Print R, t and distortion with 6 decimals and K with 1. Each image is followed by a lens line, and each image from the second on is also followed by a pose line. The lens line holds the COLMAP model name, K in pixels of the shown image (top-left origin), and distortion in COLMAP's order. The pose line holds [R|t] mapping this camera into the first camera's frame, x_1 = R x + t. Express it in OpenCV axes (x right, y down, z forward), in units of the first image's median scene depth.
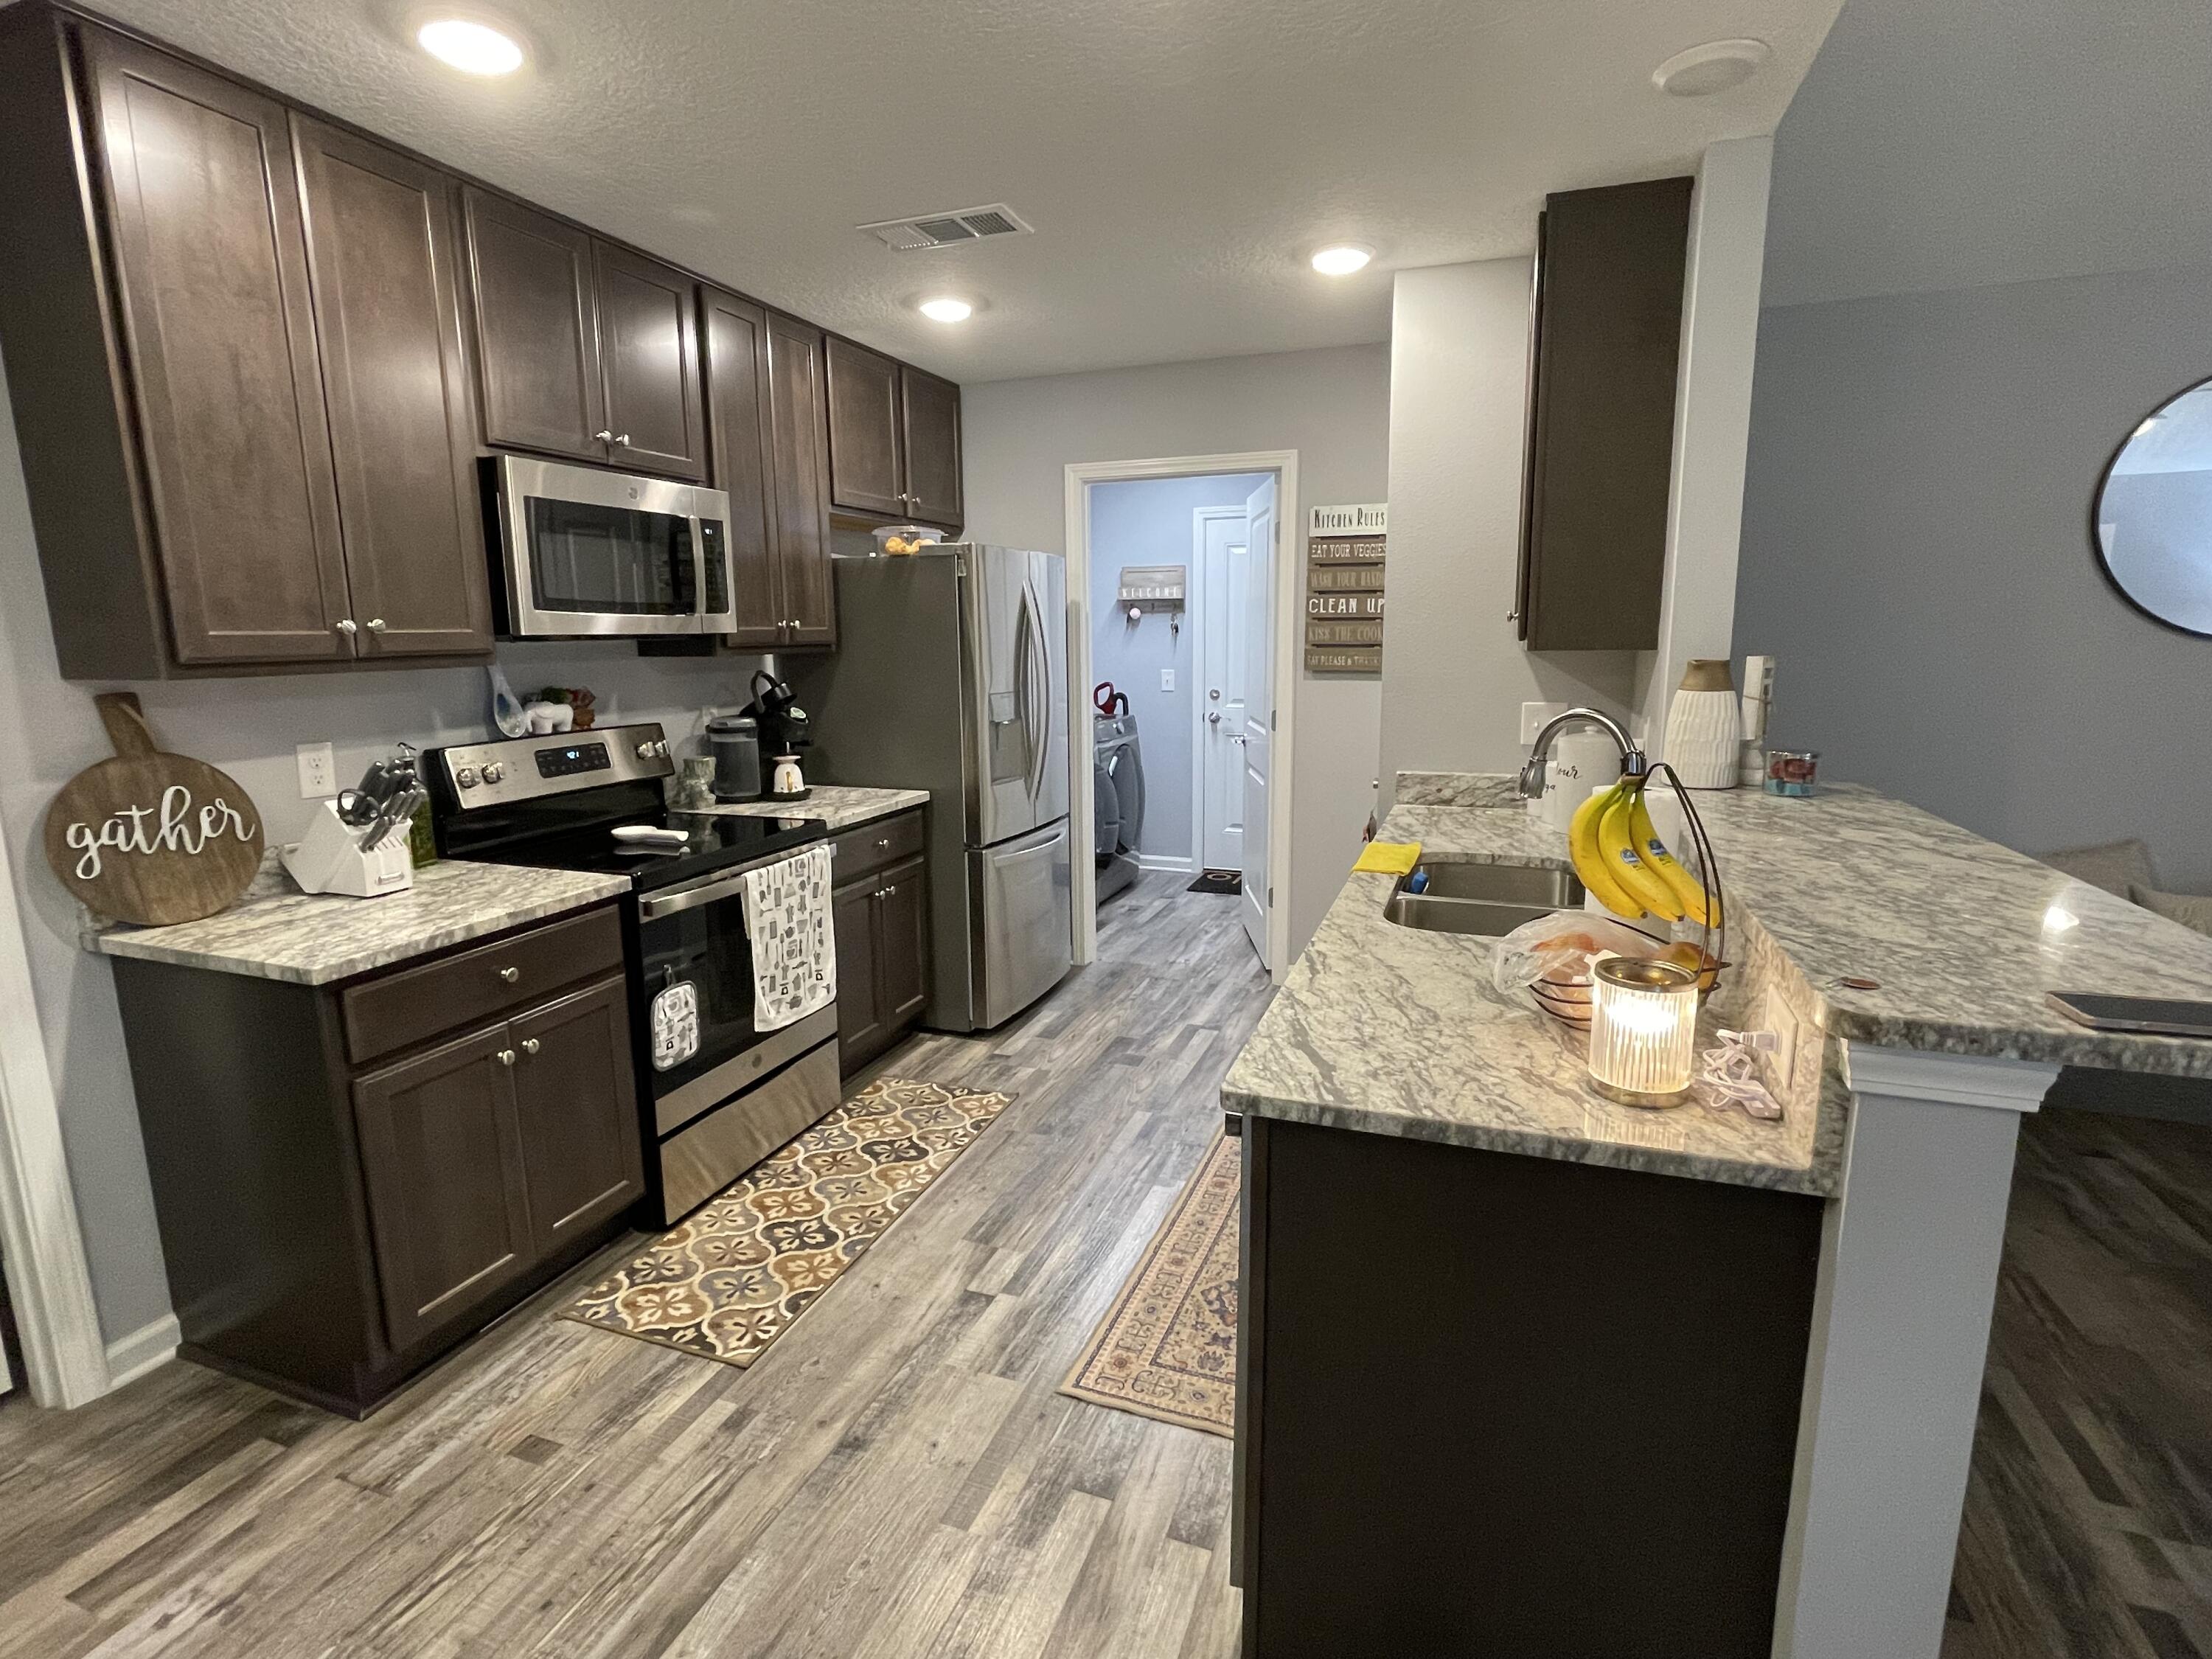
lens RADIAL K [[1088.2, 0, 1101.4], [0, 1088.2, 823.8], [0, 0, 1]] dist [0.004188, 0.001018]
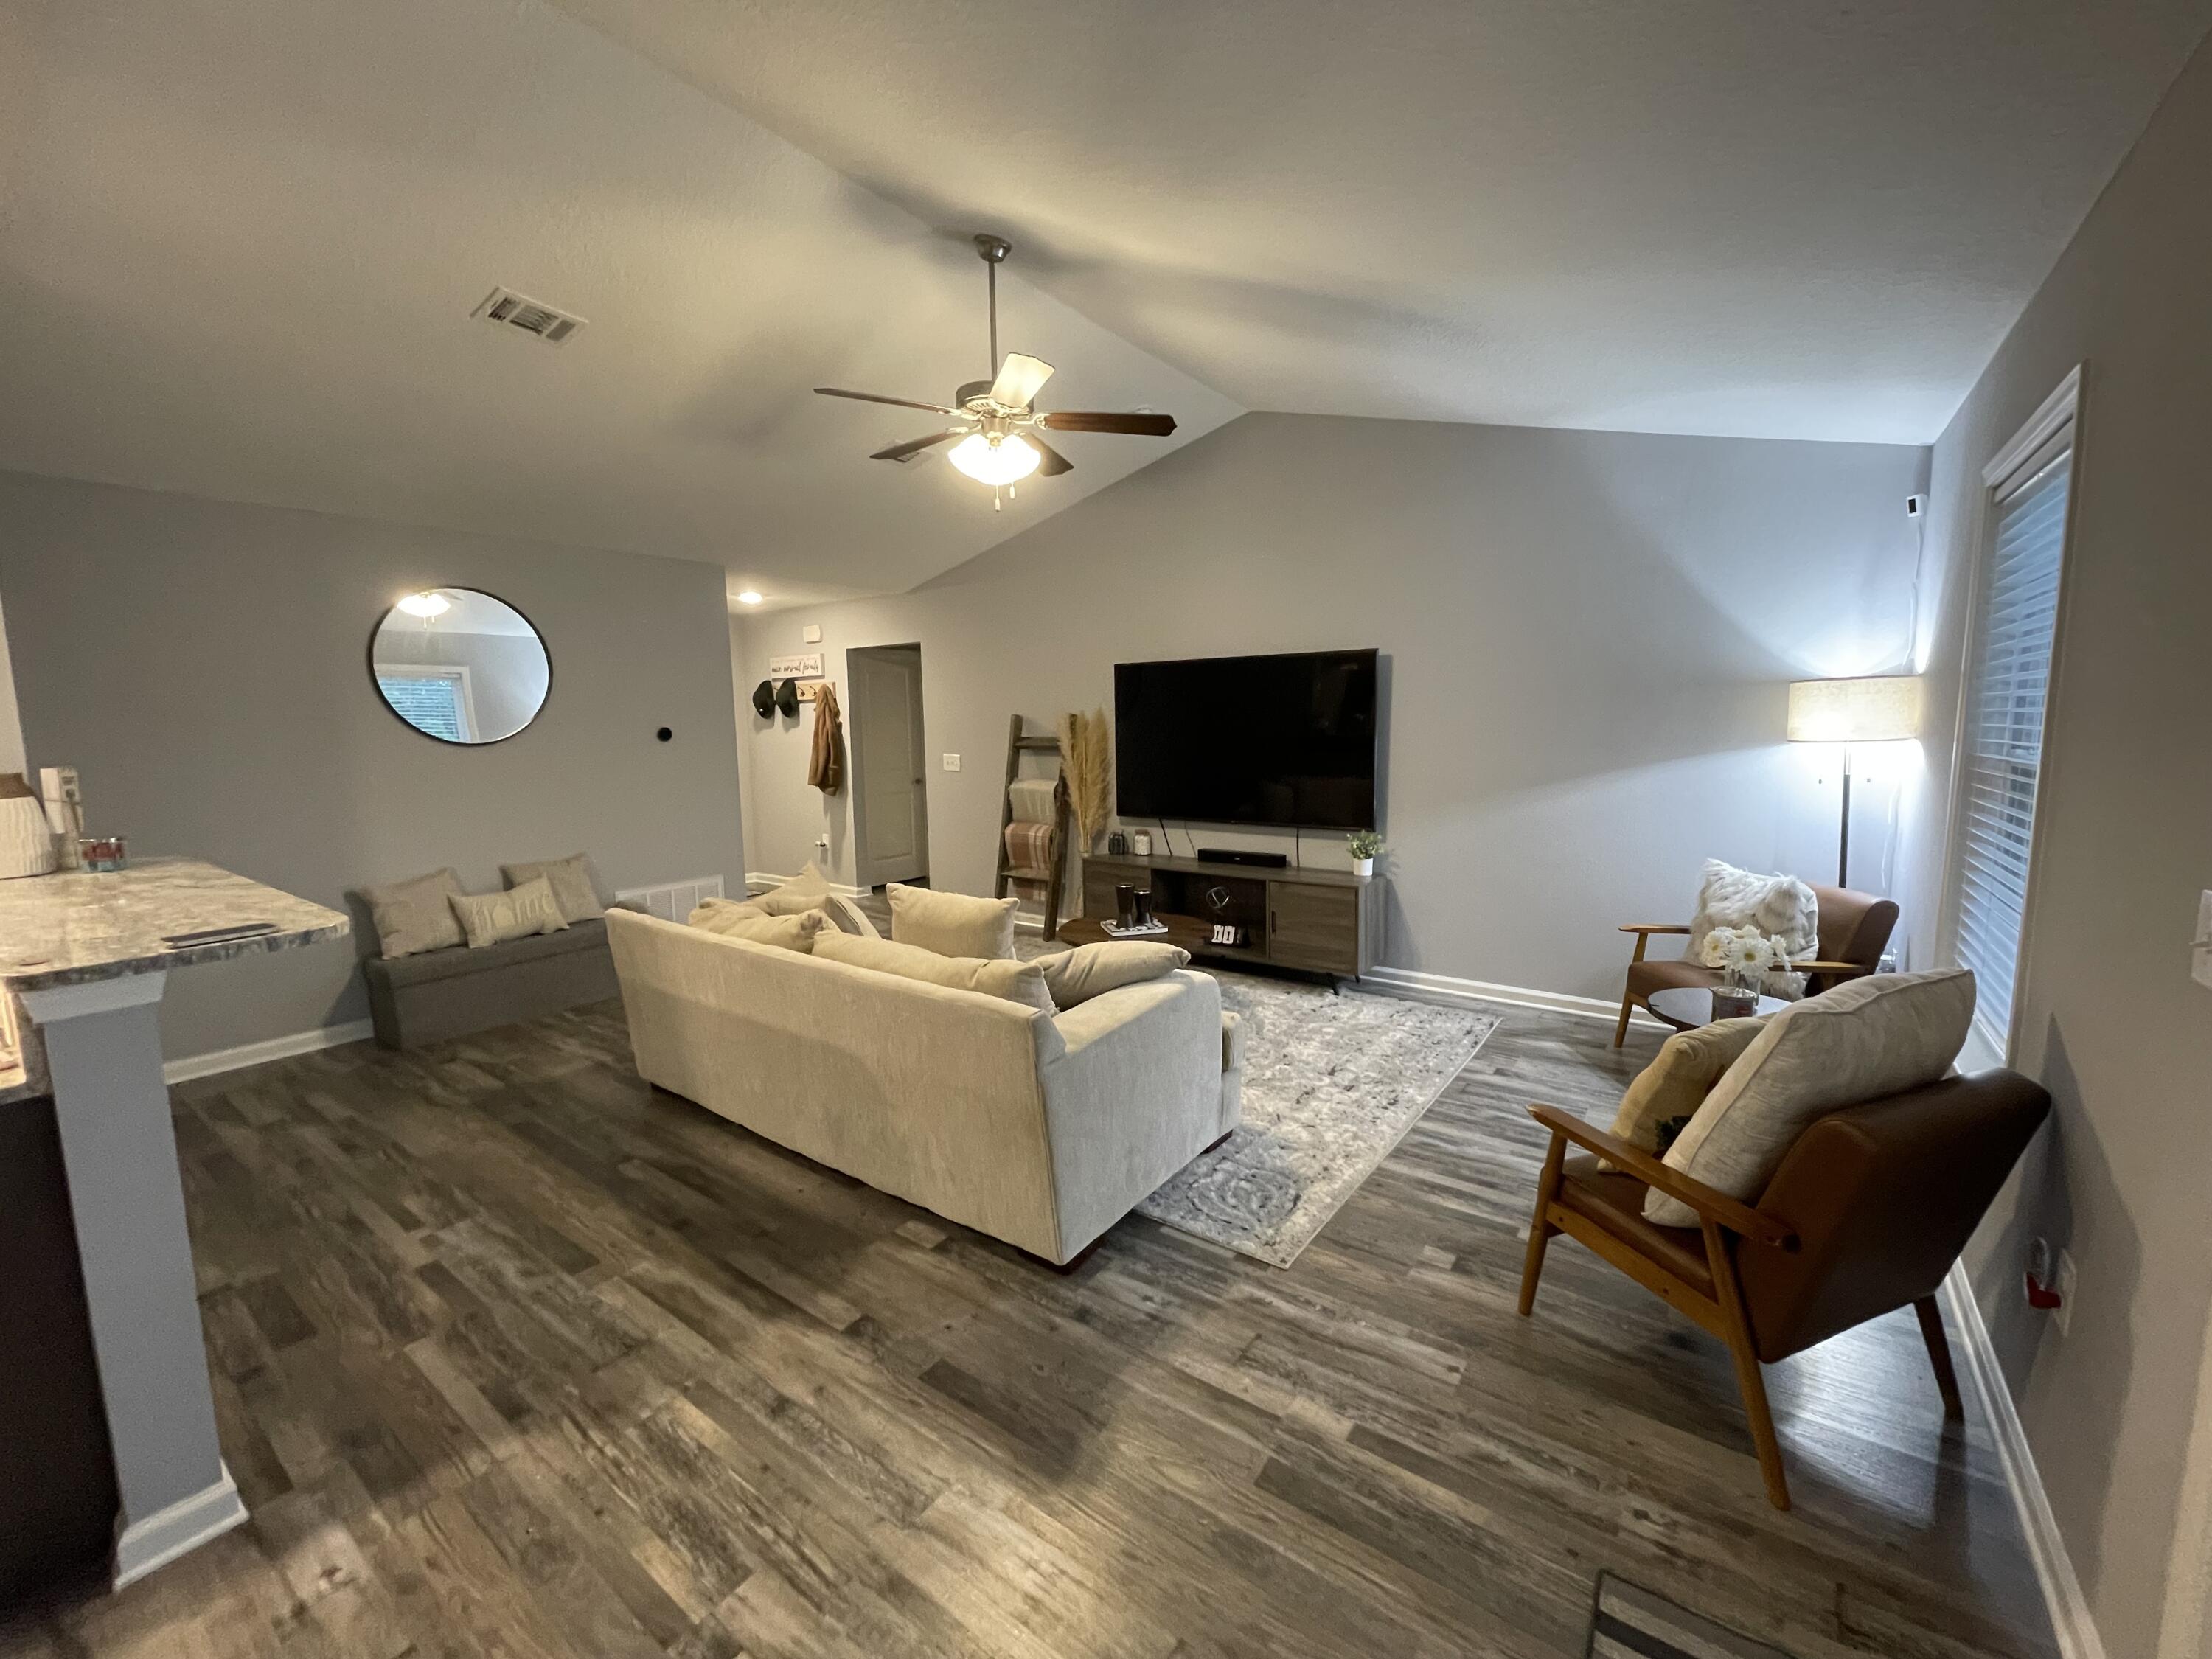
lens RADIAL K [[896.7, 0, 1105.7], [0, 896.7, 823.3], [0, 0, 1]] dist [-0.003029, 0.003509]
pose [[0.277152, -0.108524, 0.954678, -0.071738], [0.185068, 0.981025, 0.057792, 0.085308], [-0.942834, 0.160663, 0.291978, -0.510083]]
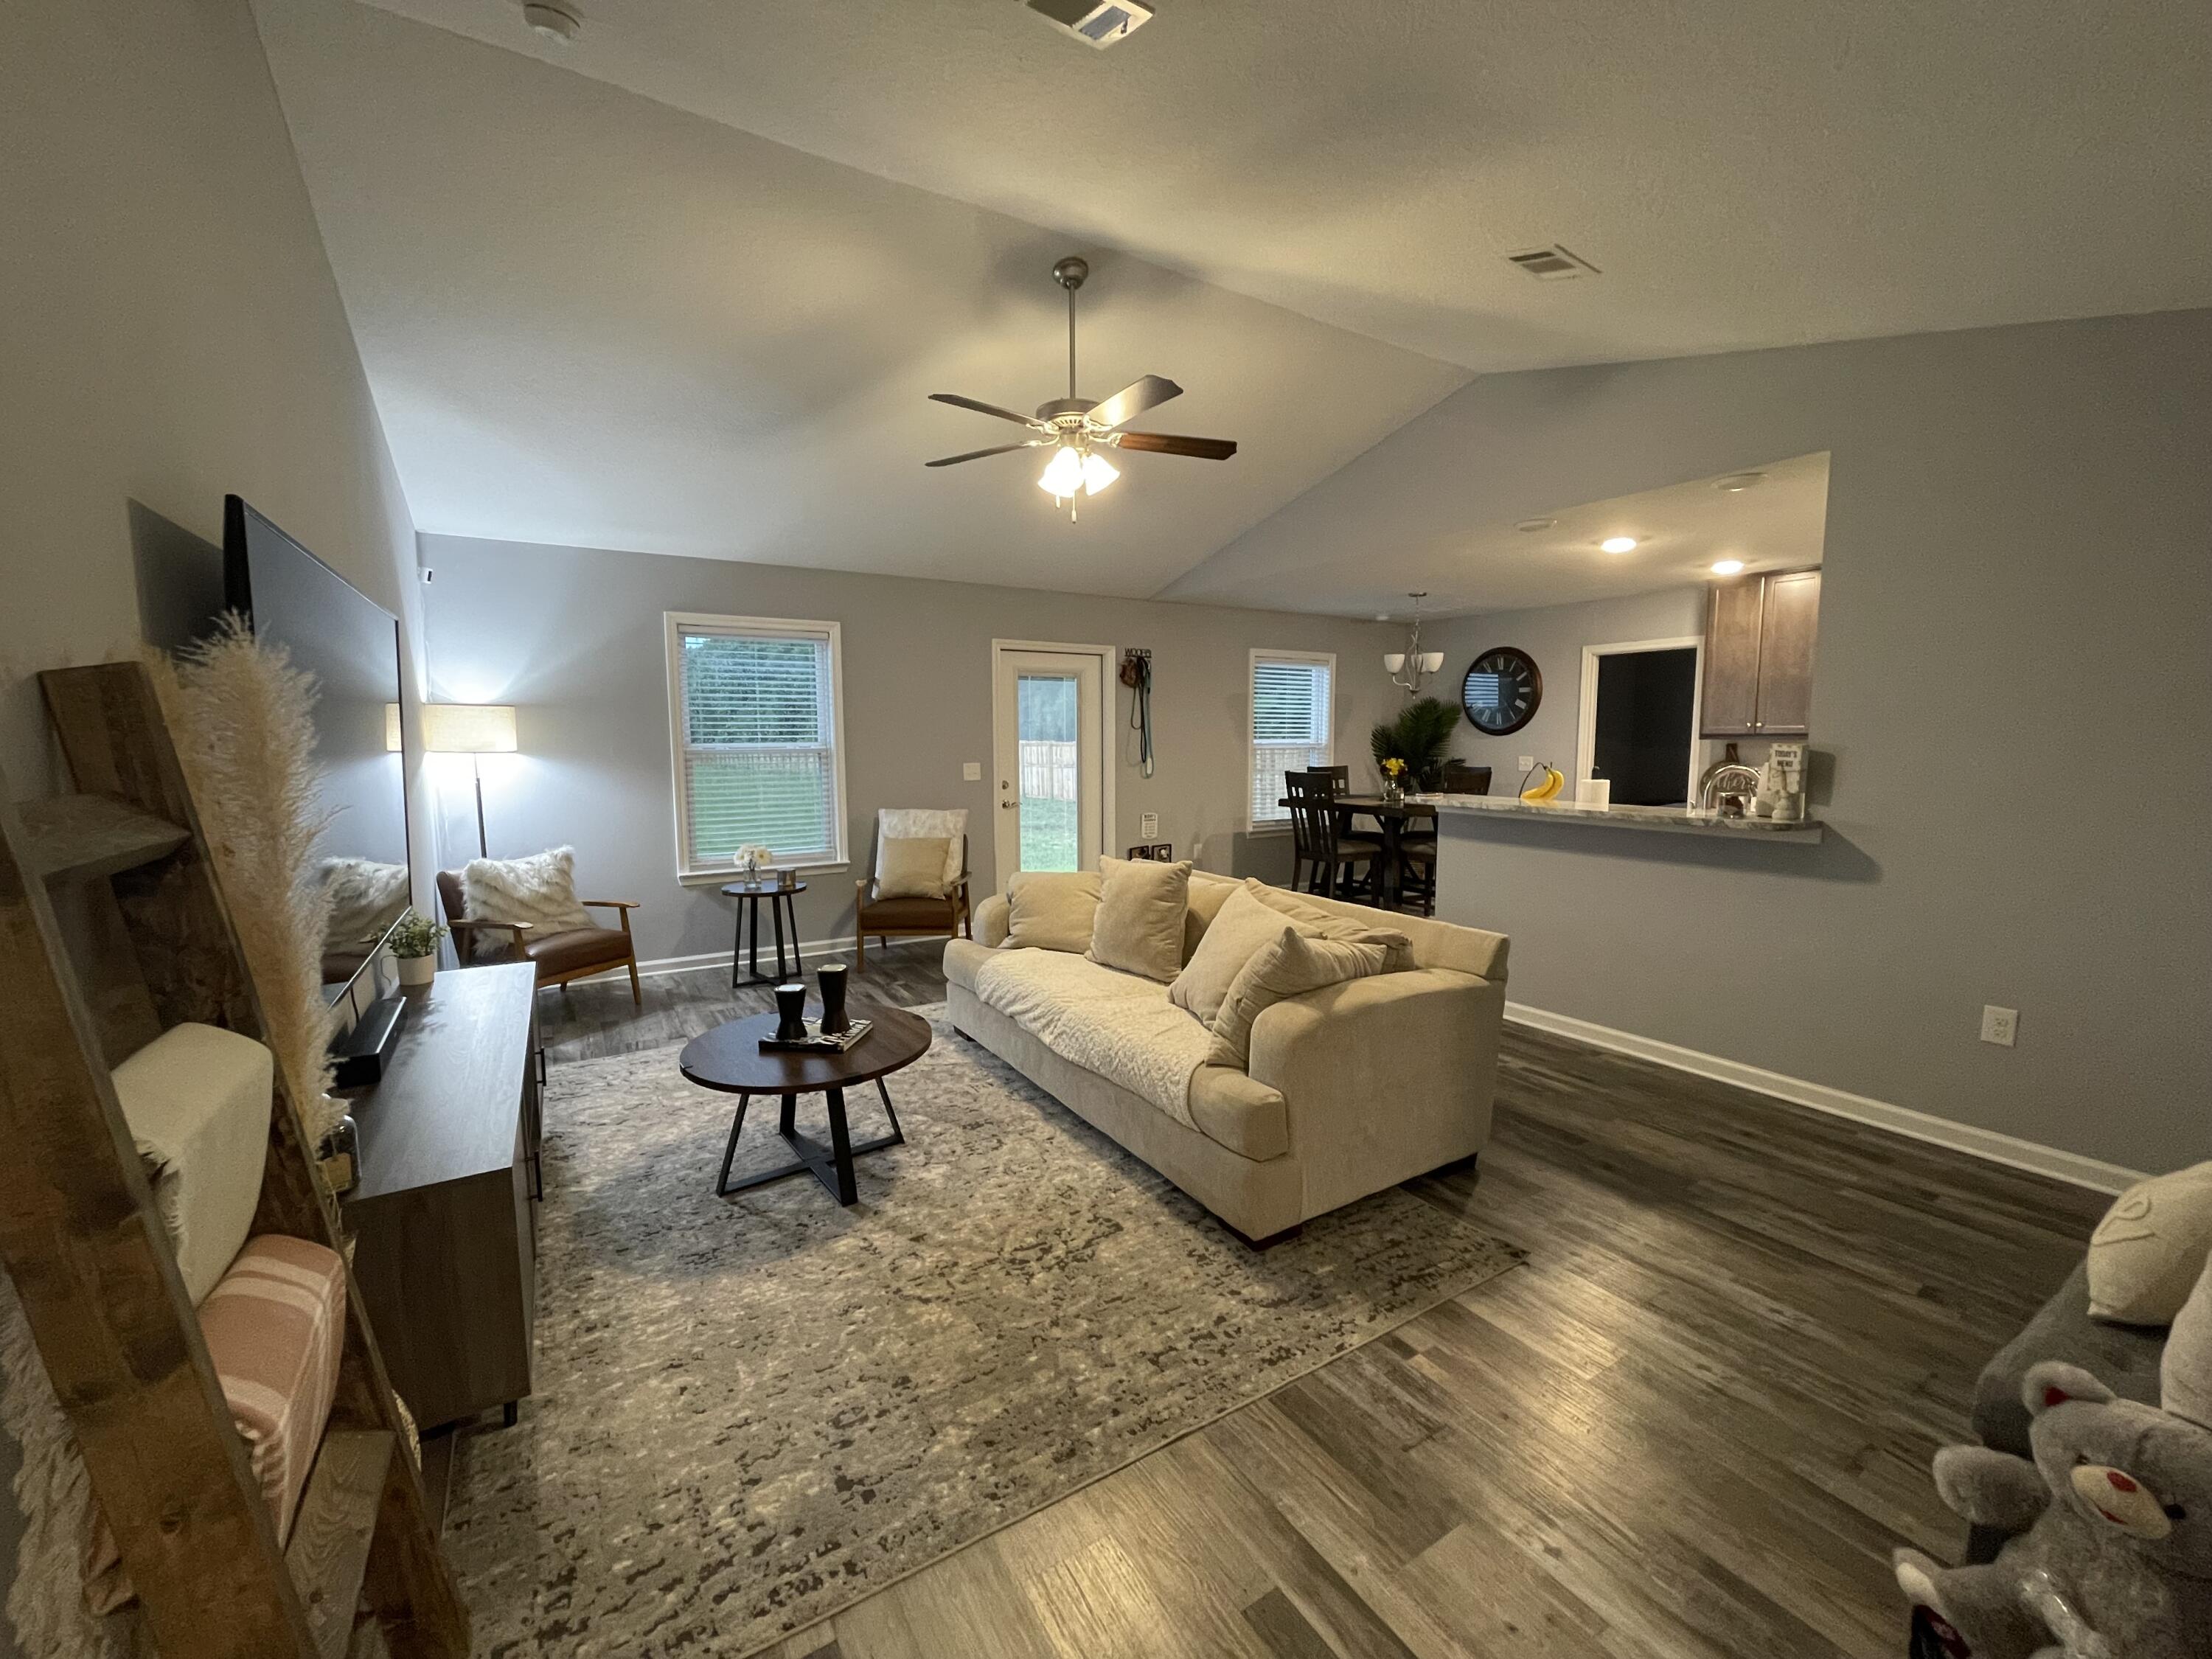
lens RADIAL K [[896.7, 0, 1106.2], [0, 896.7, 828.8], [0, 0, 1]] dist [-0.003029, 0.003509]
pose [[-0.615723, 0.091784, -0.782599, 2.681104], [-0.132642, 0.966947, 0.217762, -0.209151], [0.776718, 0.237886, -0.583197, 1.149785]]
